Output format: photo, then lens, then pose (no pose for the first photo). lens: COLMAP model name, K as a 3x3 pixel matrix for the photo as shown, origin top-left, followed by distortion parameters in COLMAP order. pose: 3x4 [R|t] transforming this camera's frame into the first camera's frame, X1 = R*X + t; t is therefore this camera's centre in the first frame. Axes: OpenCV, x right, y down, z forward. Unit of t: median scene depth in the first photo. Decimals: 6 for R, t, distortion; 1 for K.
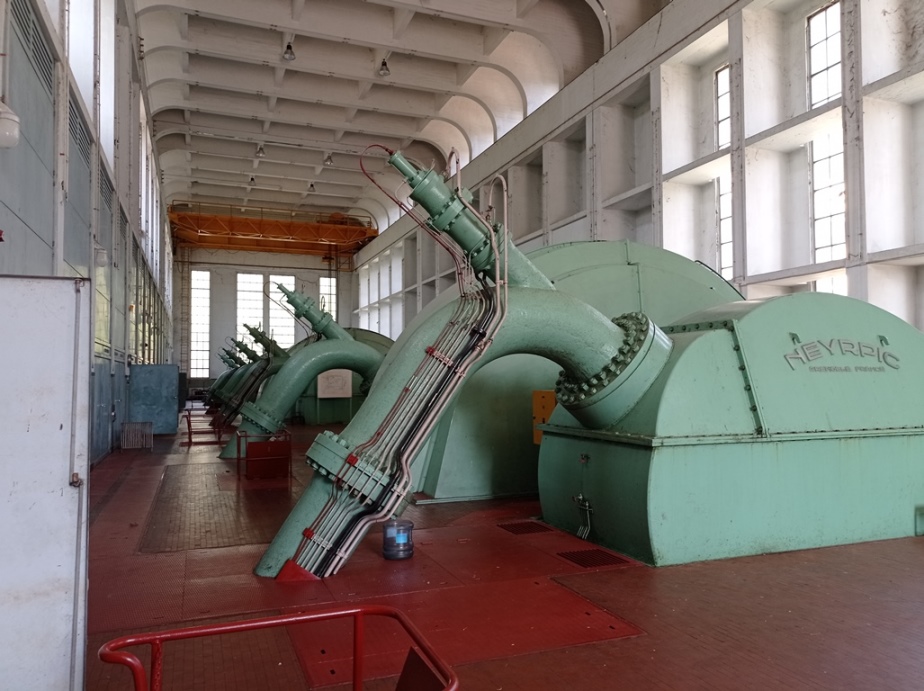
lens RADIAL K [[689.6, 0, 463.3], [0, 689.6, 350.1], [0, 0, 1]] dist [0.027202, 0.000730]
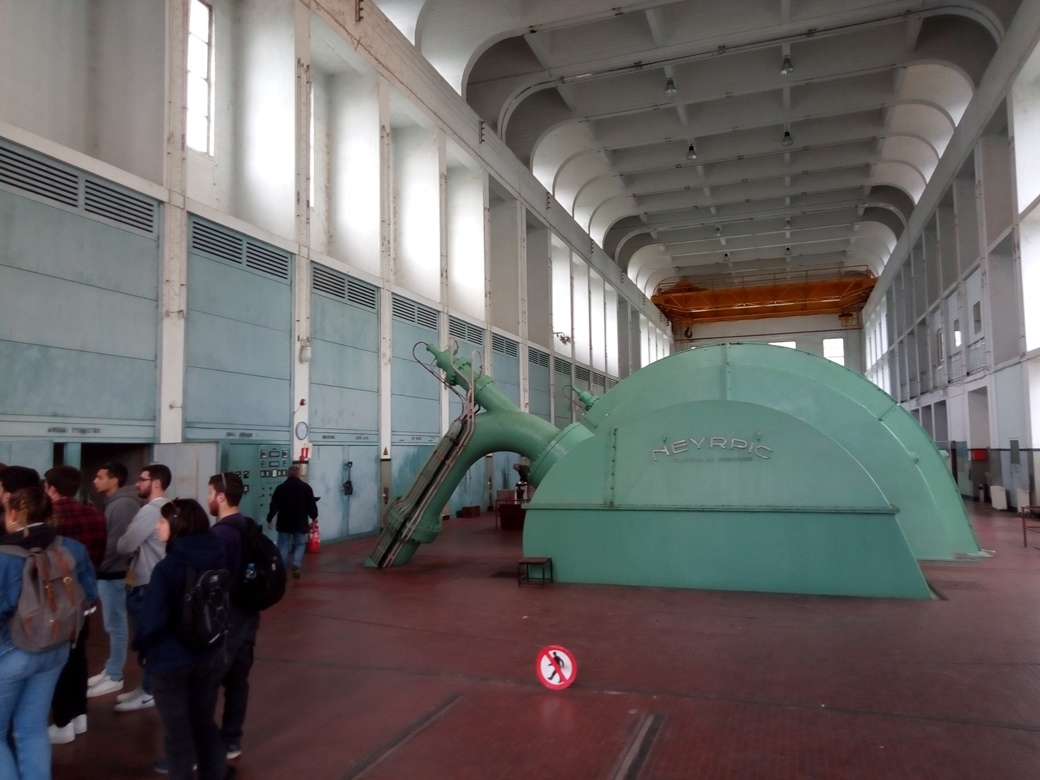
lens RADIAL K [[755.2, 0, 518.9], [0, 755.2, 397.2], [0, 0, 1]] dist [0.024438, -0.006968]
pose [[0.759246, -0.055274, -0.648452, 0.211298], [0.039531, 0.998464, -0.038824, -0.008712], [0.649602, 0.003843, 0.760265, -0.056716]]
